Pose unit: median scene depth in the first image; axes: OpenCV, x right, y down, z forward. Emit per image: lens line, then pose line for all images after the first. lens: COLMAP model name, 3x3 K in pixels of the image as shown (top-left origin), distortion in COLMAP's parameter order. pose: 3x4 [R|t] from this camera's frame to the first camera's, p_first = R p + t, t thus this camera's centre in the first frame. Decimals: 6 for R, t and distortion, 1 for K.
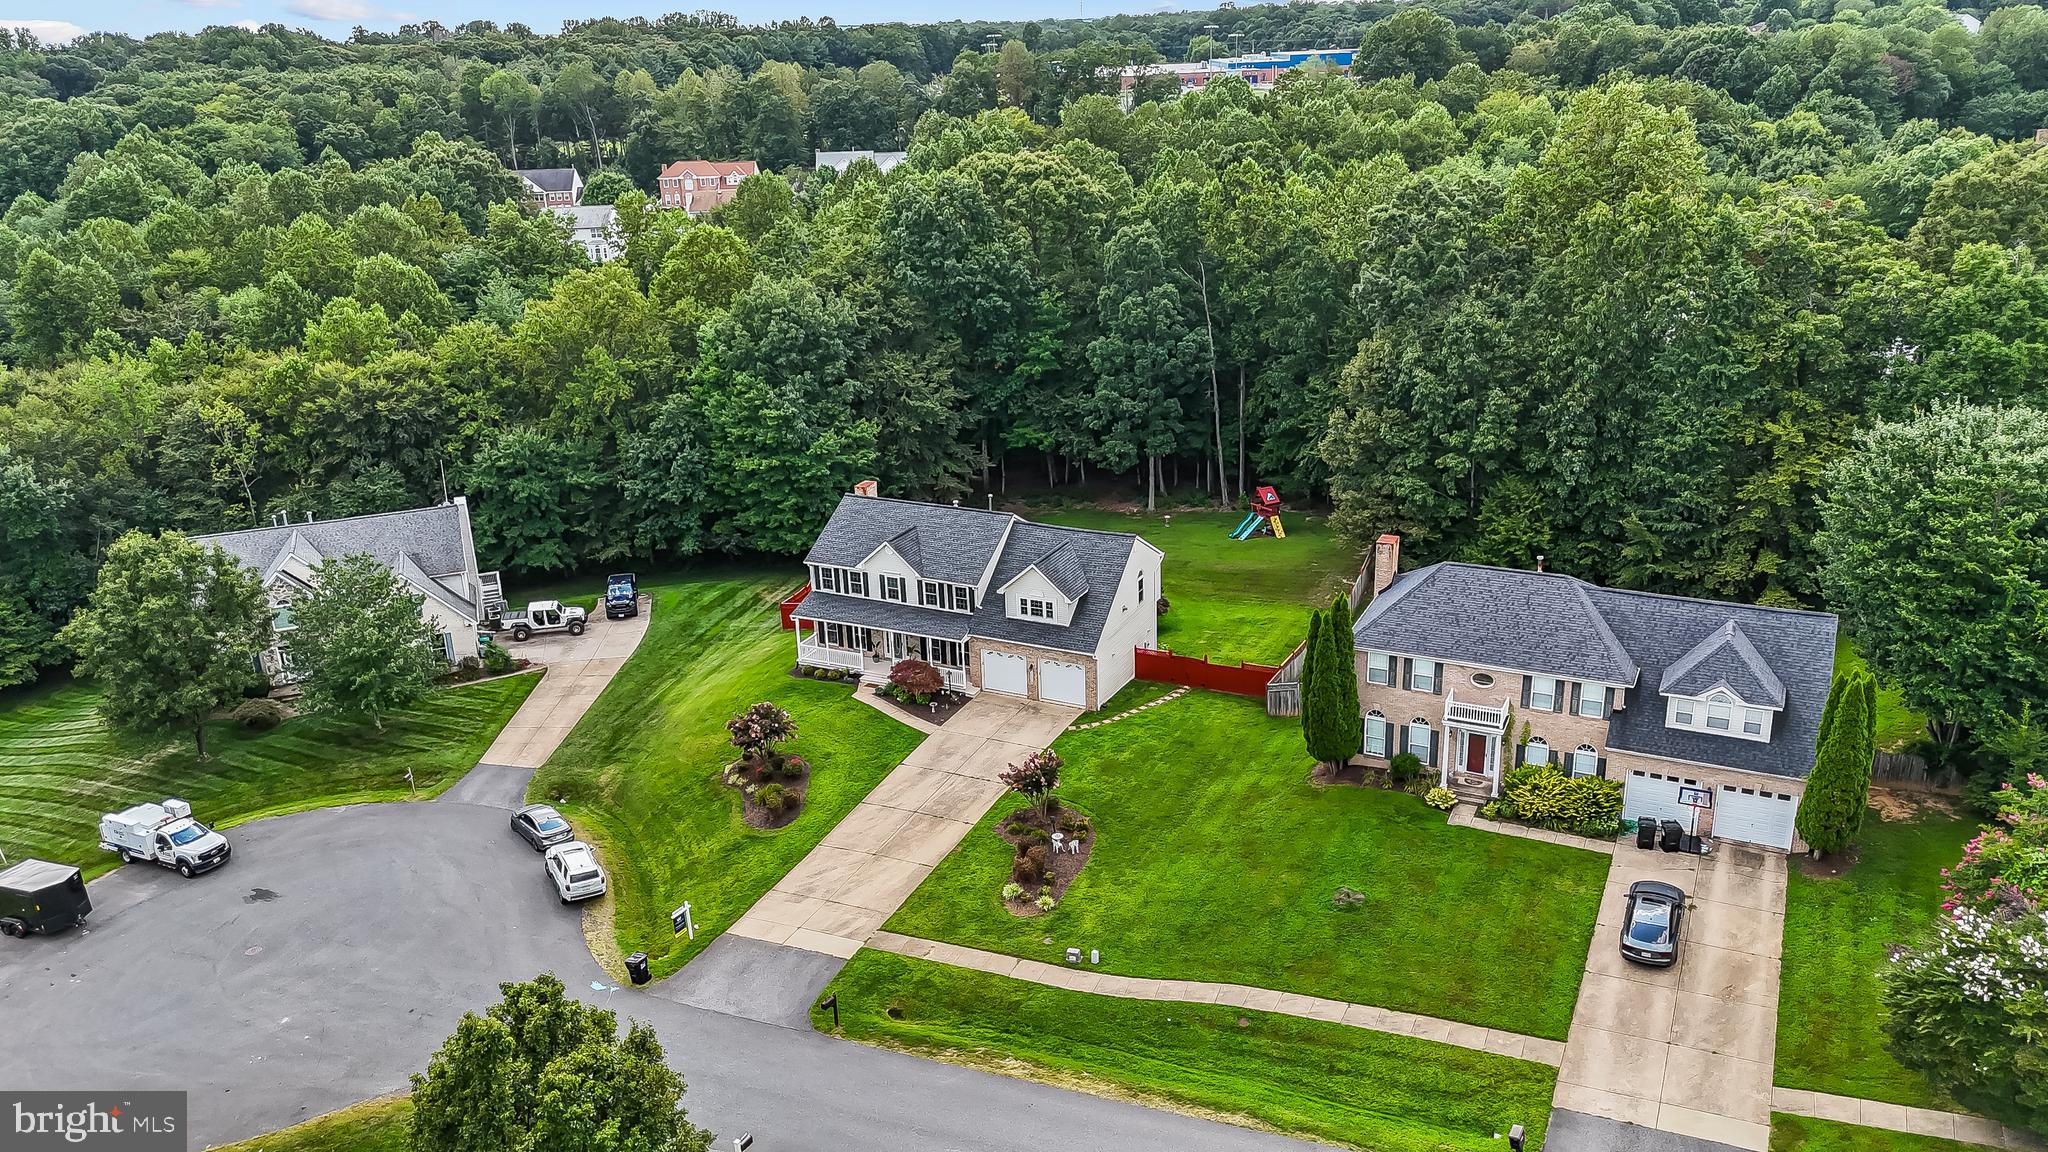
lens RADIAL K [[1508.4, 0, 1026.8], [0, 1508.4, 578.0], [0, 0, 1]] dist [0.060831, -0.045300]
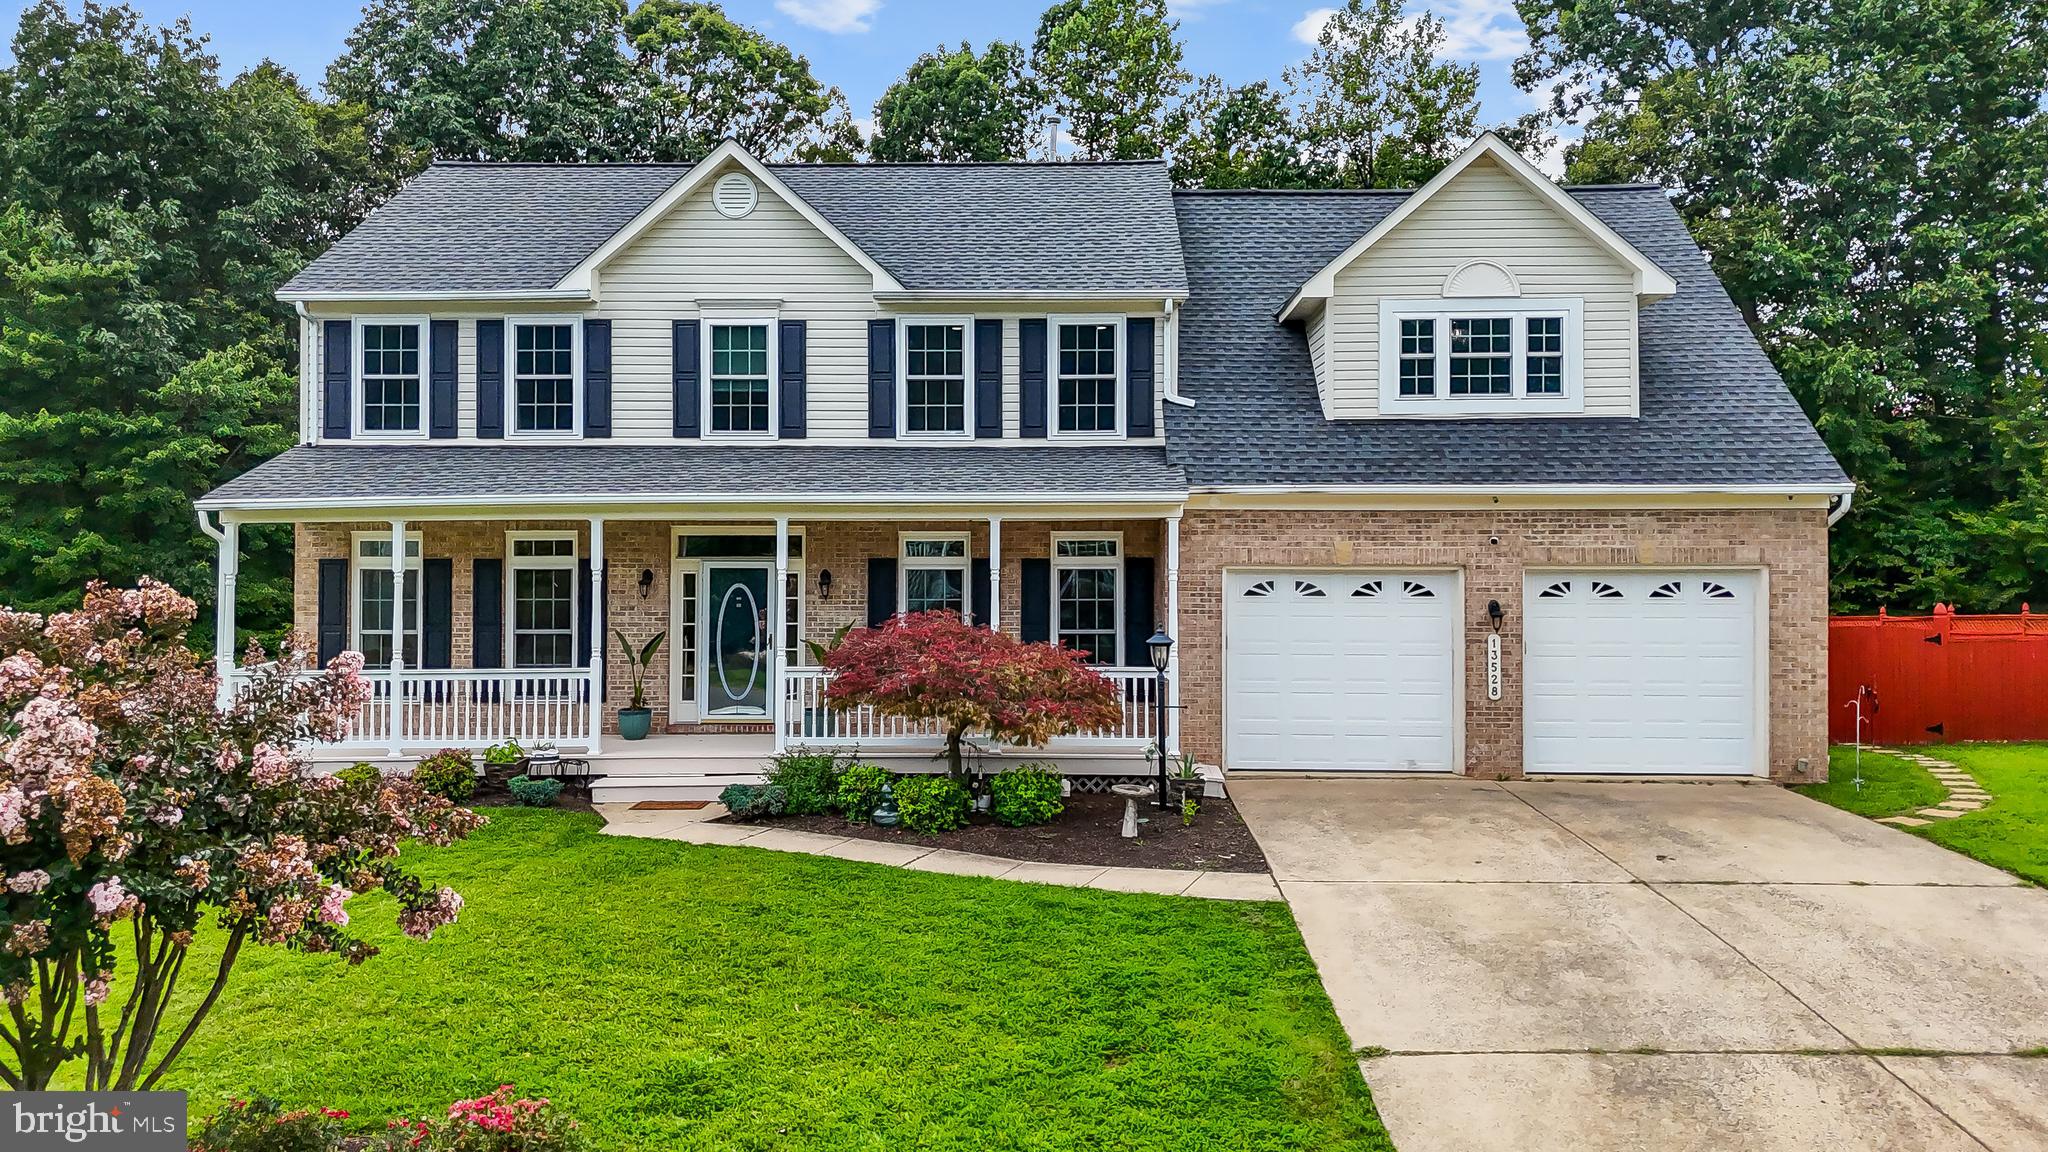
lens RADIAL K [[1508.4, 0, 1016.2], [0, 1508.4, 571.0], [0, 0, 1]] dist [0.060831, -0.045300]
pose [[0.906268, 0.018263, 0.422310, -0.146796], [0.115755, 0.950154, -0.289498, 0.104576], [-0.406546, 0.311247, 0.858979, 0.804522]]
